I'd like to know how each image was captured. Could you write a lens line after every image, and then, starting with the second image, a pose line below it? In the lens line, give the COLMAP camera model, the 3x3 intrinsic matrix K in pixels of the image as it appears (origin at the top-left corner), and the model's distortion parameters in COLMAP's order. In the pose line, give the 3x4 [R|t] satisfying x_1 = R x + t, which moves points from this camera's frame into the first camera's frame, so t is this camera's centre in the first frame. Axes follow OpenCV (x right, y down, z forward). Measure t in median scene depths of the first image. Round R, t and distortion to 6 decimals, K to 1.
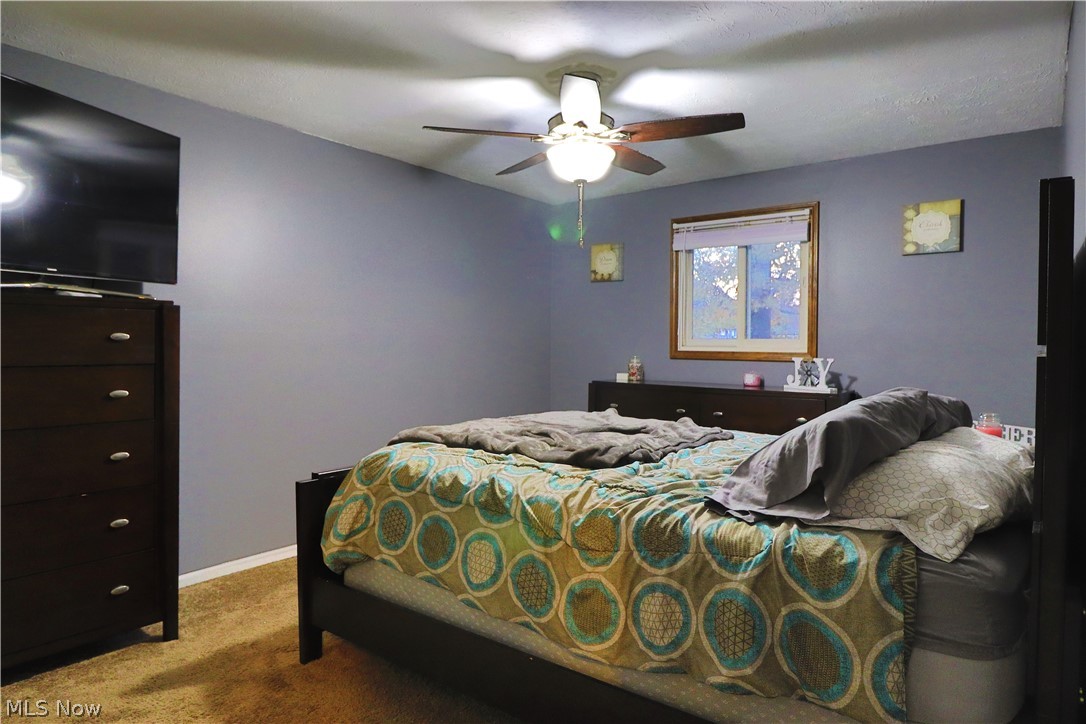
lens RADIAL K [[636.0, 0, 543.6], [0, 636.0, 361.2], [0, 0, 1]] dist [-0.002653, -0.000097]
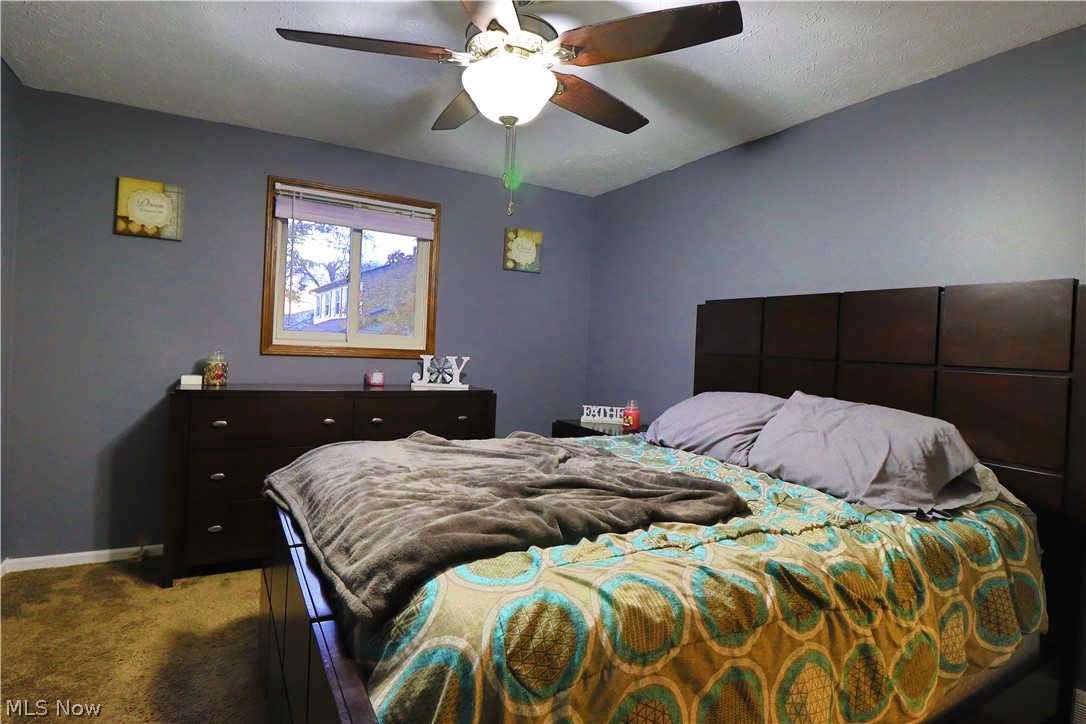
lens RADIAL K [[566.7, 0, 542.9], [0, 566.7, 352.2], [0, 0, 1]] dist [-0.009801, -0.000842]
pose [[0.391996, -0.001396, 0.919966, -0.354394], [-0.014058, 0.999873, 0.007507, -0.020255], [-0.919860, -0.015875, 0.391926, 0.490847]]
